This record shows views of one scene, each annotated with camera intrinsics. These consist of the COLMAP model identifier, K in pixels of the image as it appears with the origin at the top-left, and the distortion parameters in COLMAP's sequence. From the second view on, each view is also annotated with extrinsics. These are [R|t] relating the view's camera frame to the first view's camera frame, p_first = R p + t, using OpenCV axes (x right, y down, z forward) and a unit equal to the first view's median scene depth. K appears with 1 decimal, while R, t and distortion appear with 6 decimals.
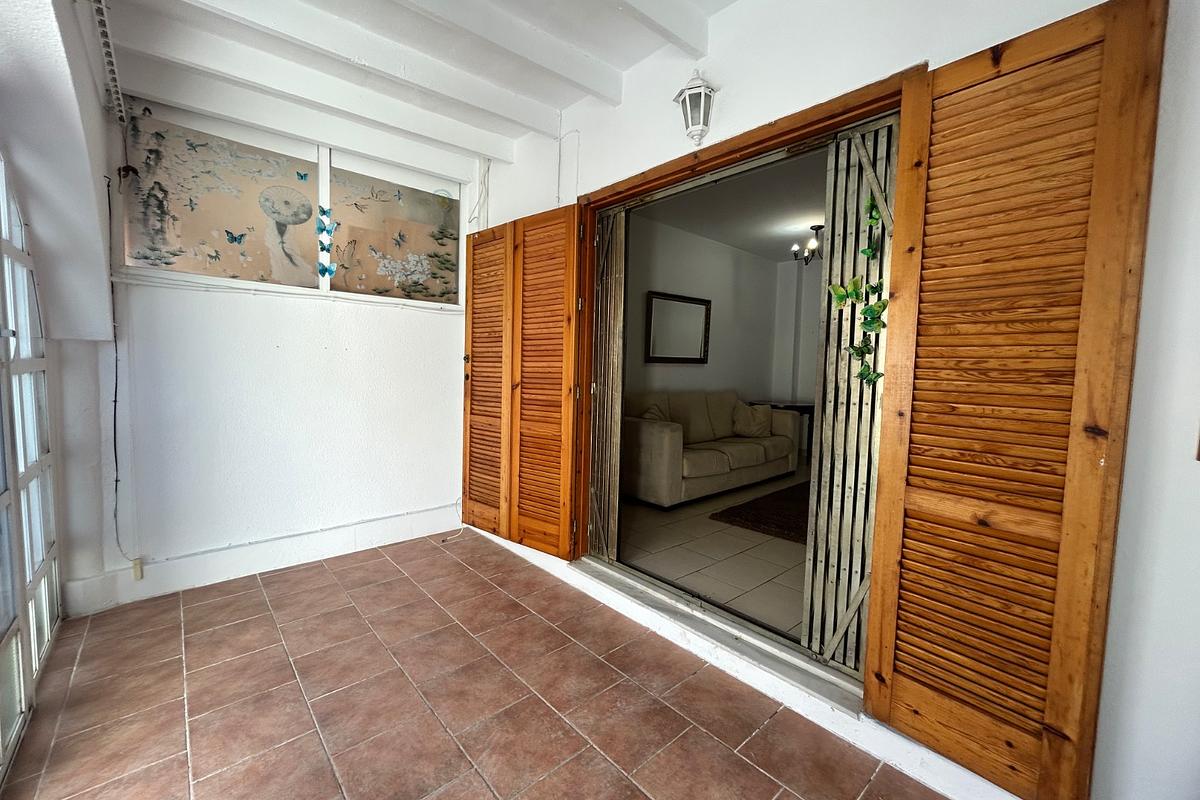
lens RADIAL K [[482.2, 0, 599.2], [0, 482.2, 402.1], [0, 0, 1]] dist [0.001838, -0.000427]
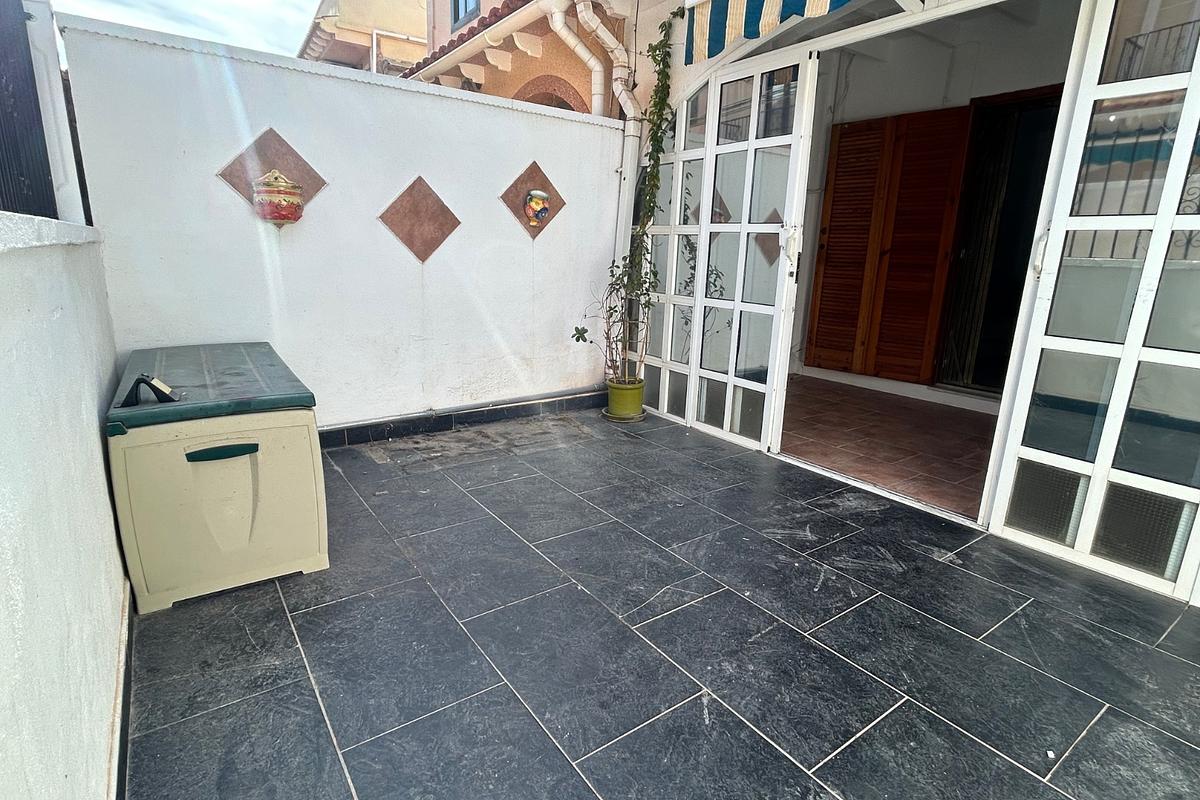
lens RADIAL K [[610.1, 0, 600.7], [0, 610.1, 398.0], [0, 0, 1]] dist [-0.003207, 0.001461]
pose [[0.994221, 0.034846, -0.101543, -0.750698], [-0.018652, 0.987539, 0.156264, 0.108616], [0.105723, -0.153467, 0.982482, -0.726113]]
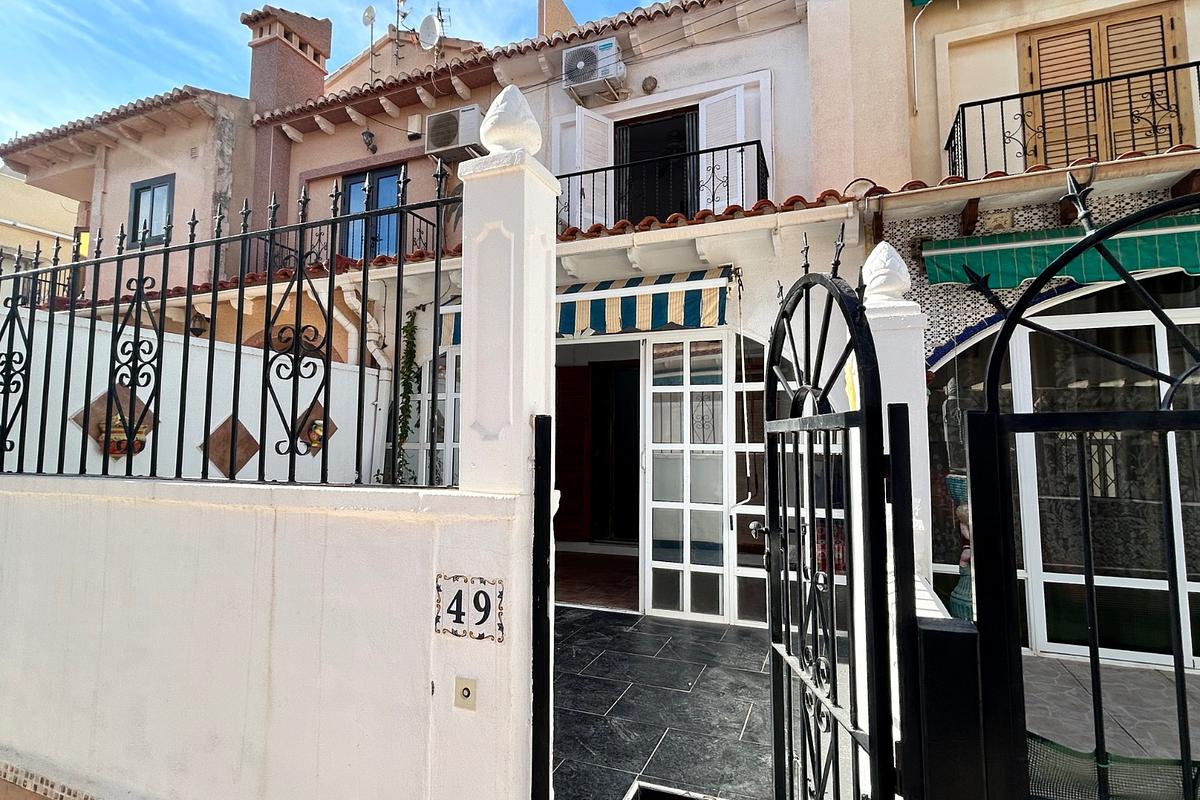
lens RADIAL K [[610.1, 0, 598.6], [0, 610.1, 396.4], [0, 0, 1]] dist [-0.003207, 0.001461]
pose [[0.896889, 0.018185, 0.441881, -1.072090], [0.048966, 0.988928, -0.140084, 0.088170], [-0.439536, 0.147277, 0.886069, -1.226525]]
